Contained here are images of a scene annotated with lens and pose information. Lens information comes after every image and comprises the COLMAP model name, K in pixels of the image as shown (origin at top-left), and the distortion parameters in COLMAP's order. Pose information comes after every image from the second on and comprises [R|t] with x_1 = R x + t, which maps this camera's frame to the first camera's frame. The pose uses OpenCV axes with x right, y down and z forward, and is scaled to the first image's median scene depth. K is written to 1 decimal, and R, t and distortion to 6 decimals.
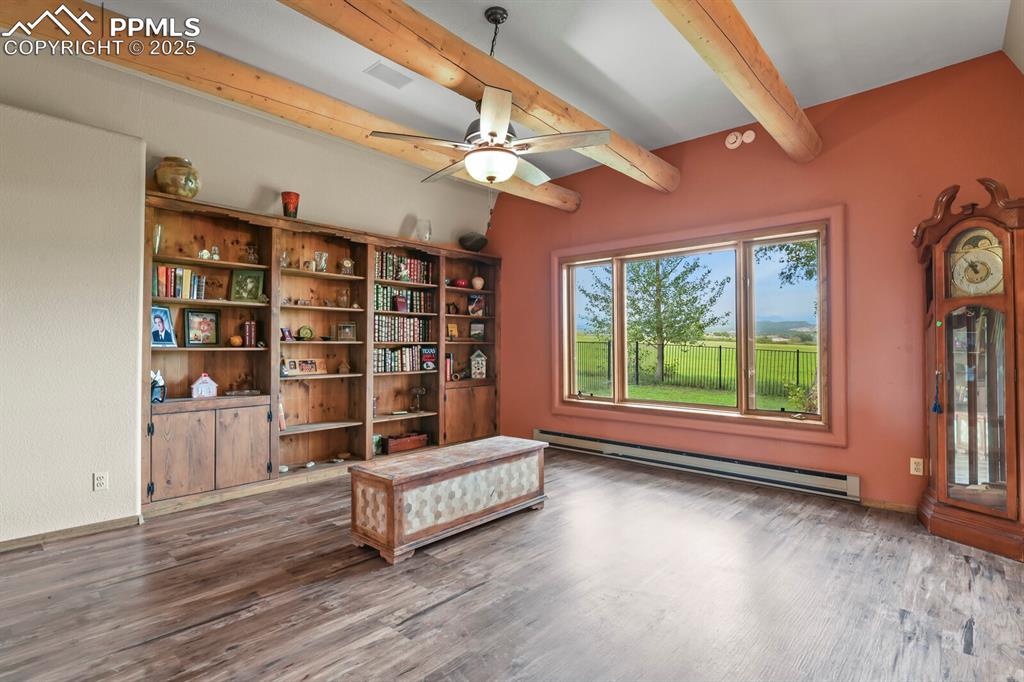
lens RADIAL K [[495.2, 0, 510.9], [0, 495.2, 339.2], [0, 0, 1]] dist [-0.010042, -0.002903]
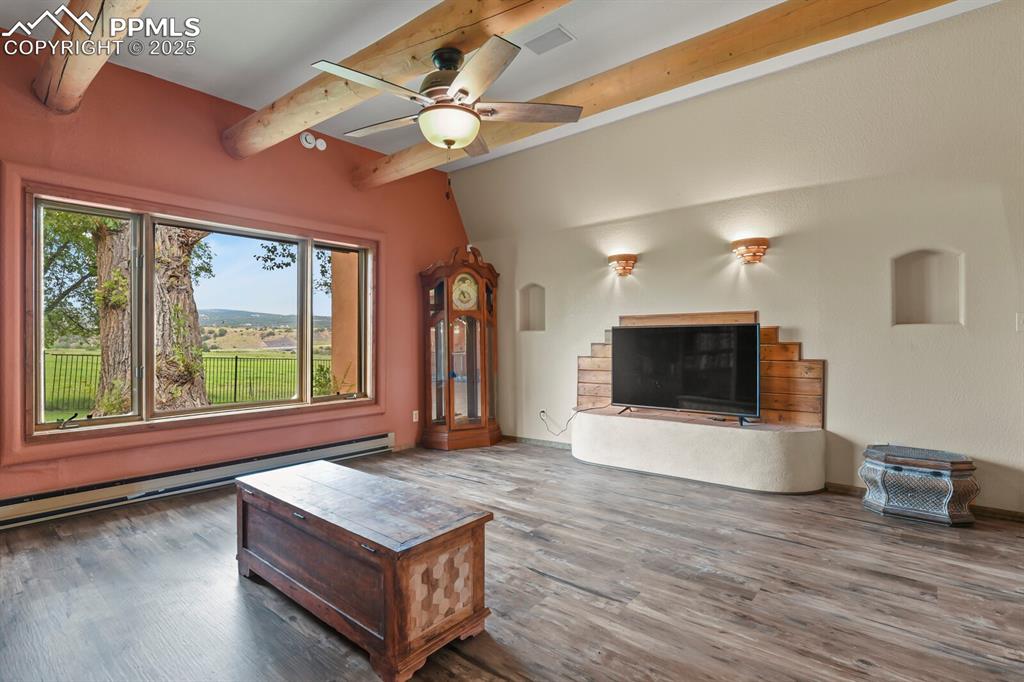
lens RADIAL K [[495.2, 0, 511.5], [0, 495.2, 339.6], [0, 0, 1]] dist [-0.010042, -0.002903]
pose [[-0.029861, -0.000616, 0.999554, -1.013468], [-0.004975, 0.999988, 0.000468, 0.020970], [-0.999542, -0.004959, -0.029863, 1.015302]]
